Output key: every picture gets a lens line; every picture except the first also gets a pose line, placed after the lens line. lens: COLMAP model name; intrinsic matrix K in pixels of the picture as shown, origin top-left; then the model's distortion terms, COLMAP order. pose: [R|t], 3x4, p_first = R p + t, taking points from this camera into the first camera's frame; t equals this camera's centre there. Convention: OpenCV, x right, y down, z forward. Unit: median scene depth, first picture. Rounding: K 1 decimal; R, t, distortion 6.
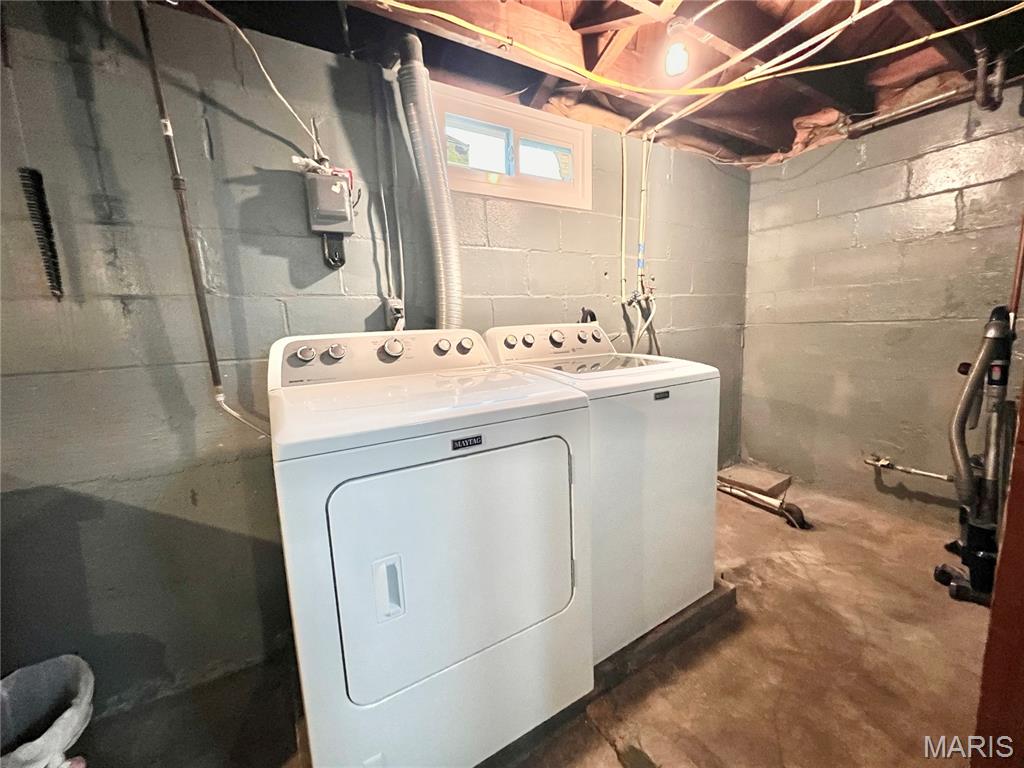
lens RADIAL K [[409.6, 0, 512.0], [0, 409.6, 384.0], [0, 0, 1]] dist [-0.000353, -0.000004]
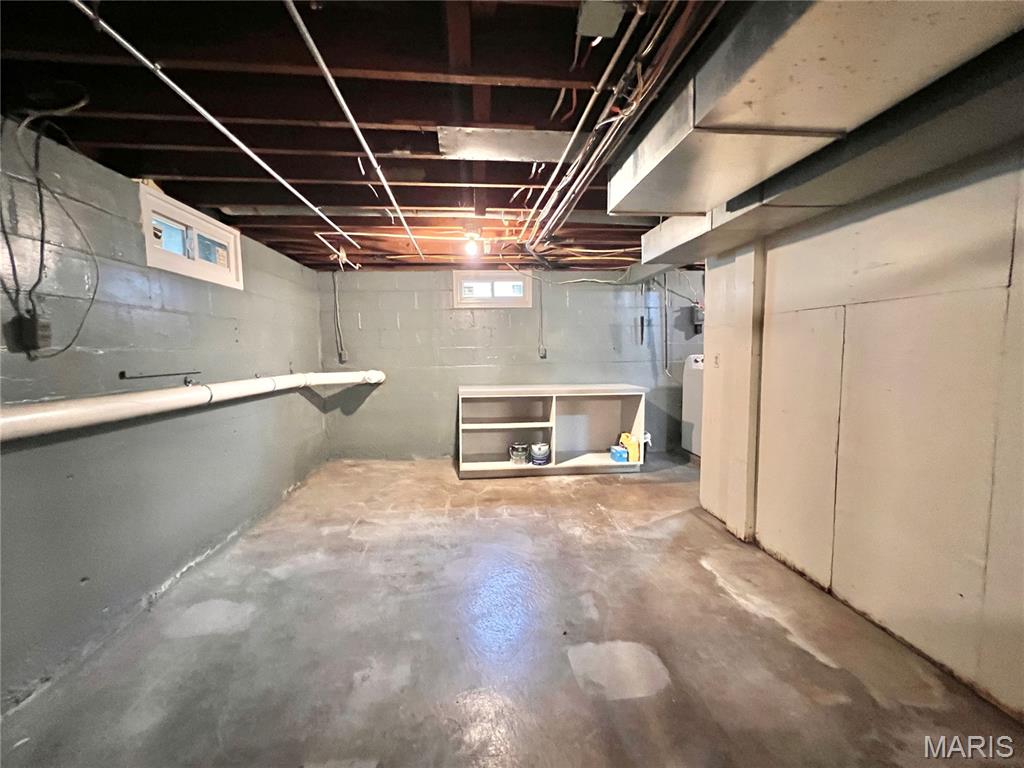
lens RADIAL K [[409.6, 0, 512.0], [0, 409.6, 384.0], [0, 0, 1]] dist [-0.000353, -0.000004]
pose [[0.904274, 0.060126, -0.422699, -0.382449], [-0.081232, 0.996179, -0.032079, 0.350219], [0.419155, 0.063345, 0.905702, -2.652440]]
